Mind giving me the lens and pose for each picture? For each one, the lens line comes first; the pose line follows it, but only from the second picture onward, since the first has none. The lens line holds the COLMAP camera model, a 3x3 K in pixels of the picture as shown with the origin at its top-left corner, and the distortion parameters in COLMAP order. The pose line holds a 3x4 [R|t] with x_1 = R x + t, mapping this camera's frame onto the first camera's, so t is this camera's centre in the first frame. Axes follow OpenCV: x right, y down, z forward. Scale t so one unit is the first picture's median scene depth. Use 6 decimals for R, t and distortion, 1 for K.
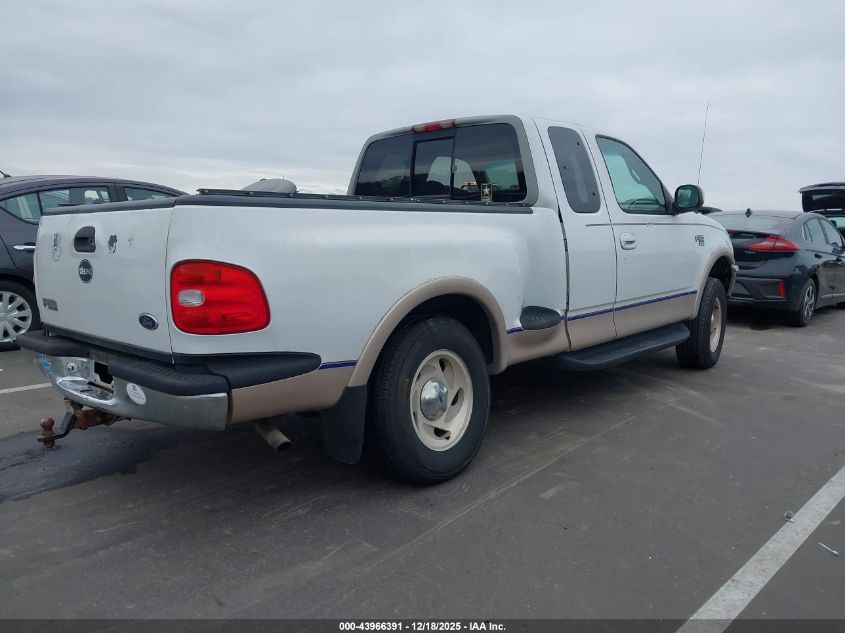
lens RADIAL K [[668.4, 0, 422.5], [0, 668.4, 316.5], [0, 0, 1]] dist [0.029373, -0.001786]
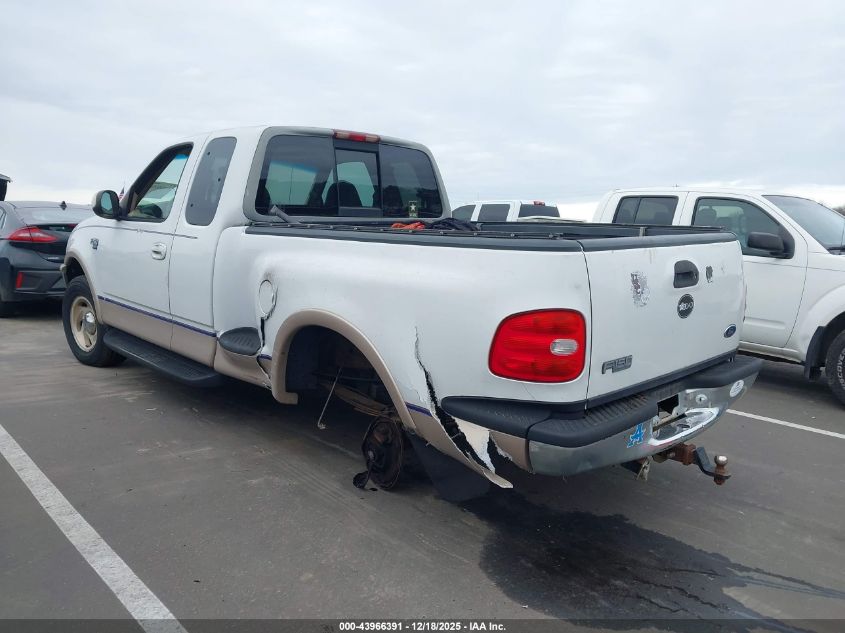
lens RADIAL K [[668.4, 0, 422.5], [0, 668.4, 316.5], [0, 0, 1]] dist [0.029373, -0.001786]
pose [[0.053769, -0.146769, 0.987708, -1.445452], [0.109050, 0.984086, 0.140294, -0.224614], [-0.992581, 0.100167, 0.068918, 1.272695]]
